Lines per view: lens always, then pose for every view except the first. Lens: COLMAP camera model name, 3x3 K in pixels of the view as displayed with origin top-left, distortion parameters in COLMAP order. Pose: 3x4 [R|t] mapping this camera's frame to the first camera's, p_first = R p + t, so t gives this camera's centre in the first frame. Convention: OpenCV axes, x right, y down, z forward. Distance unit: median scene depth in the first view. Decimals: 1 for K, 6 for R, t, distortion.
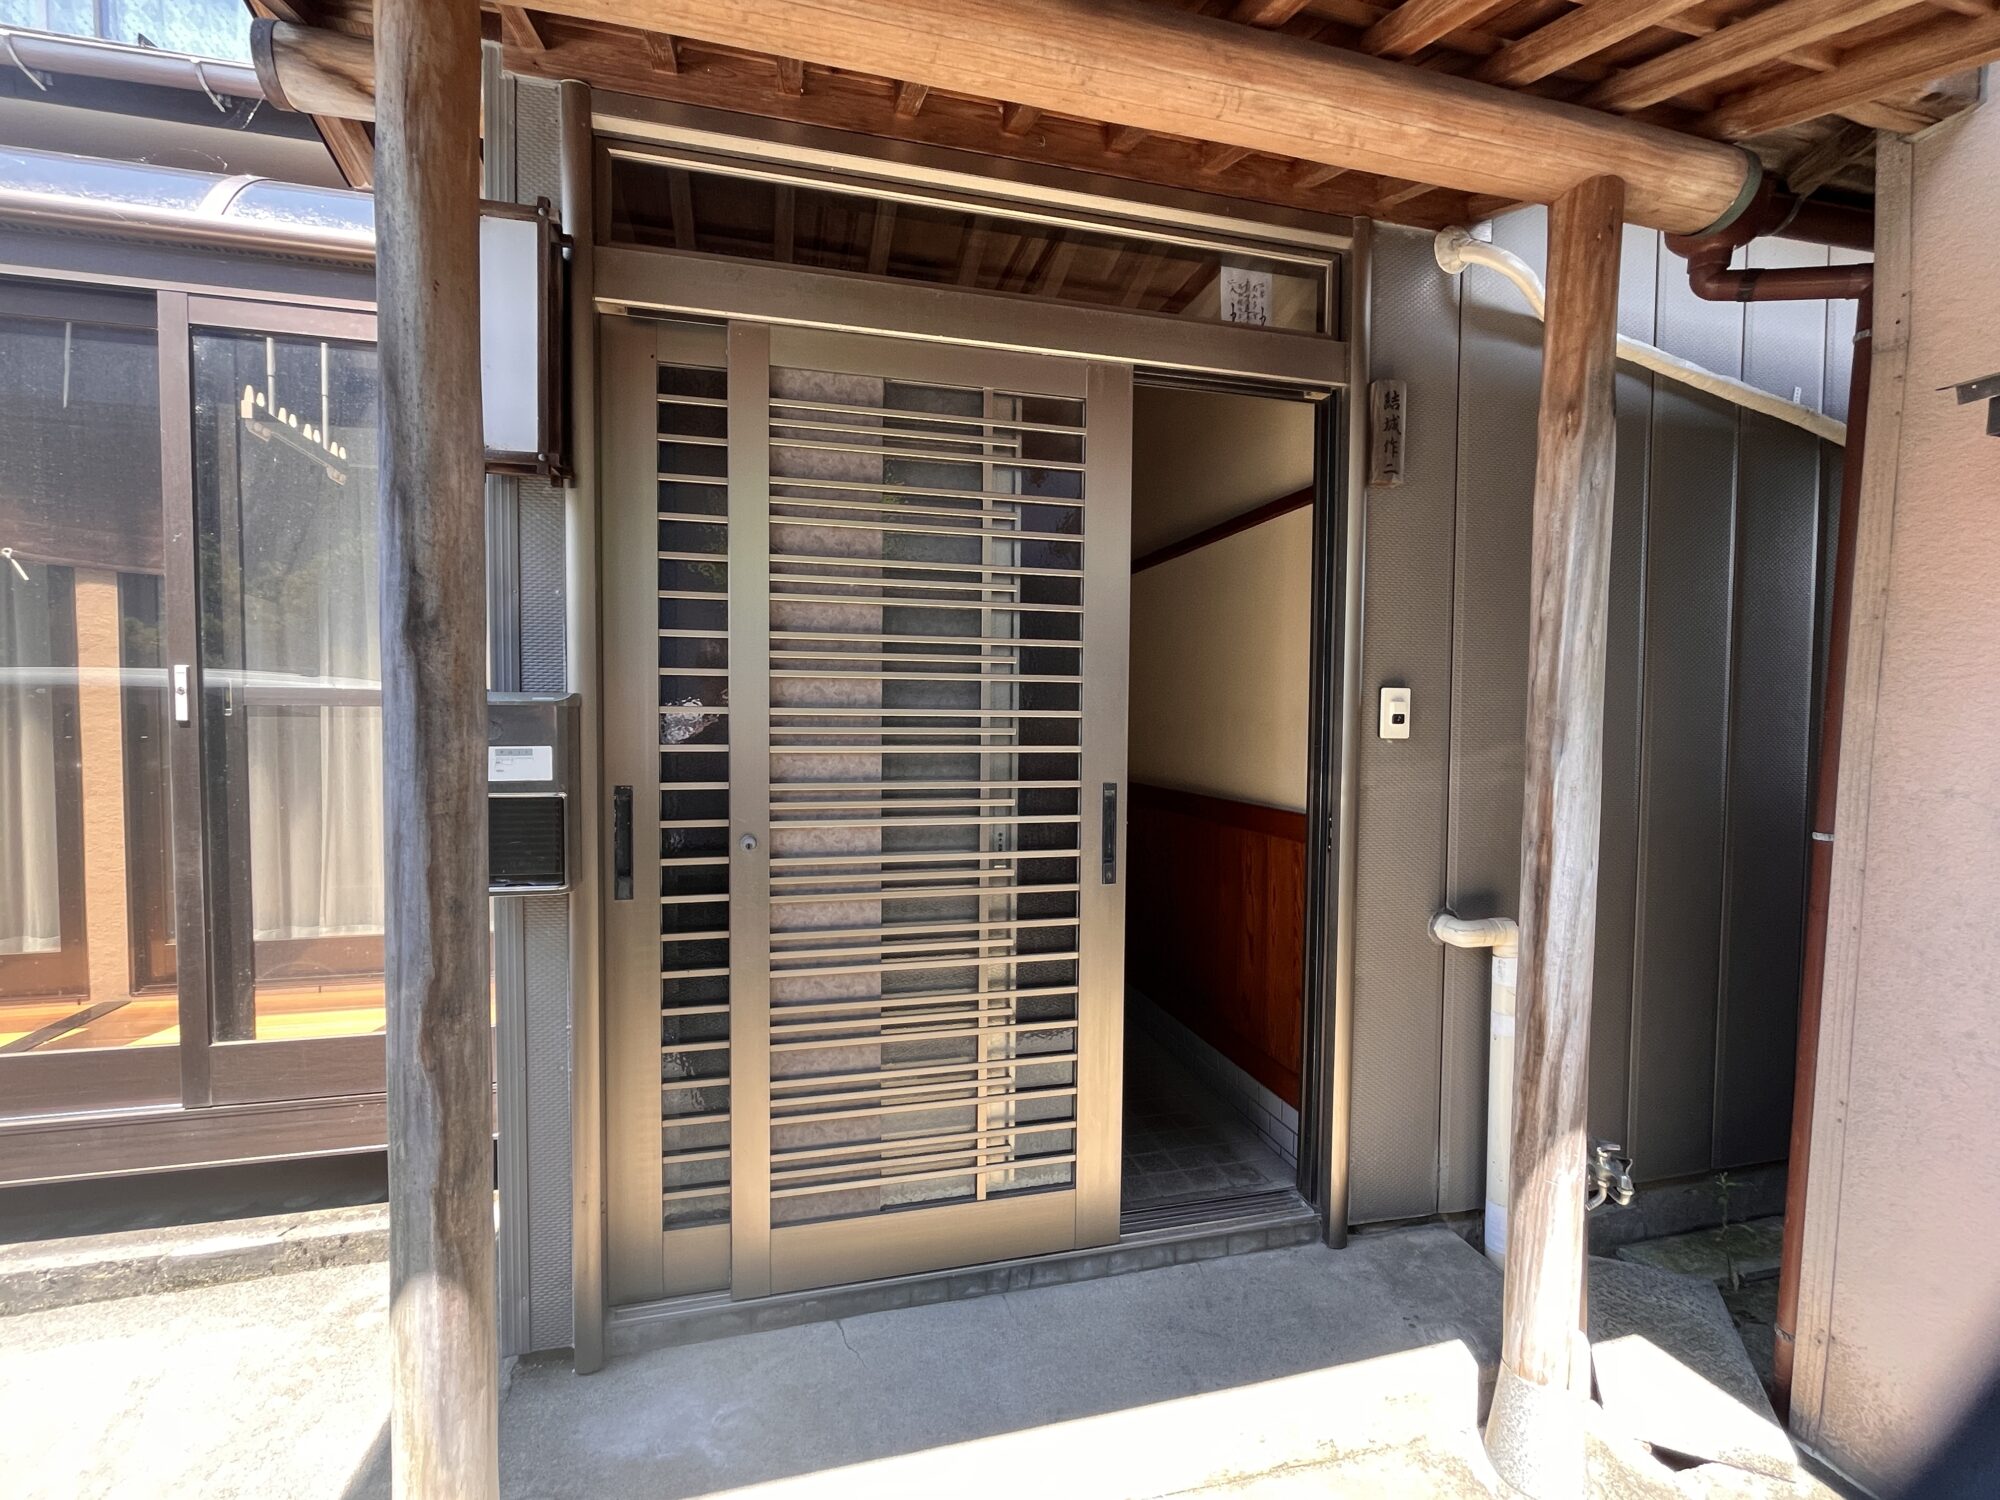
lens RADIAL K [[859.3, 0, 999.5], [0, 859.3, 756.2], [0, 0, 1]] dist [-0.001757, -0.001001]
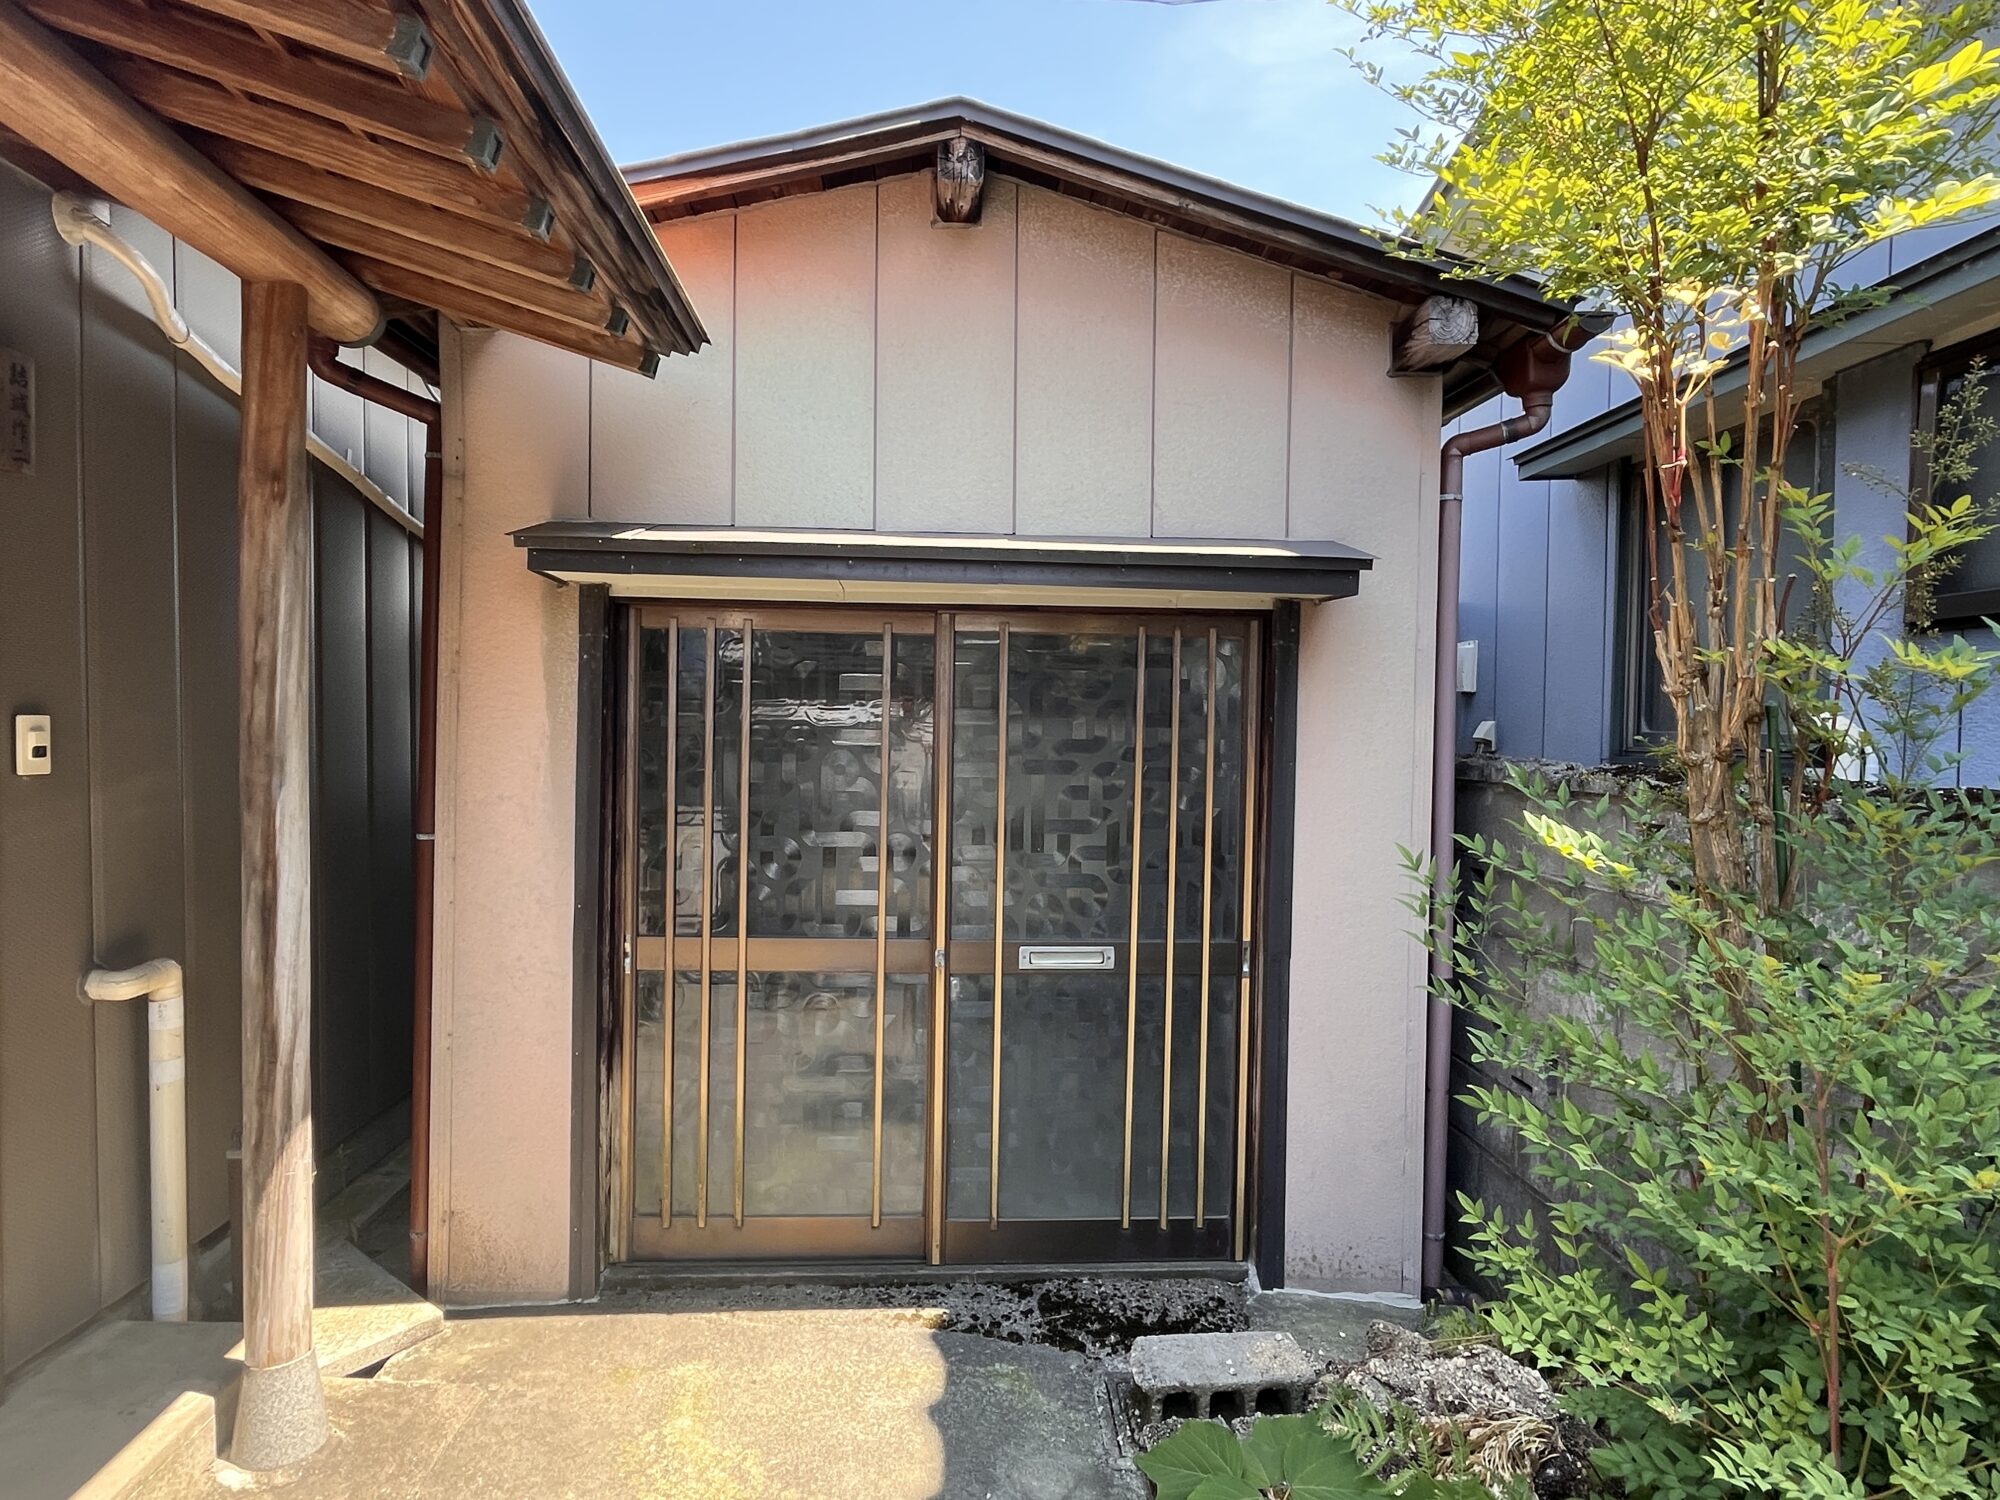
lens RADIAL K [[1106.4, 0, 999.8], [0, 1106.4, 751.6], [0, 0, 1]] dist [0.001314, -0.000285]
pose [[0.180674, -0.030267, 0.983077, -0.574229], [0.029607, 0.999241, 0.025323, -0.056014], [-0.983097, 0.024531, 0.181433, -0.173719]]
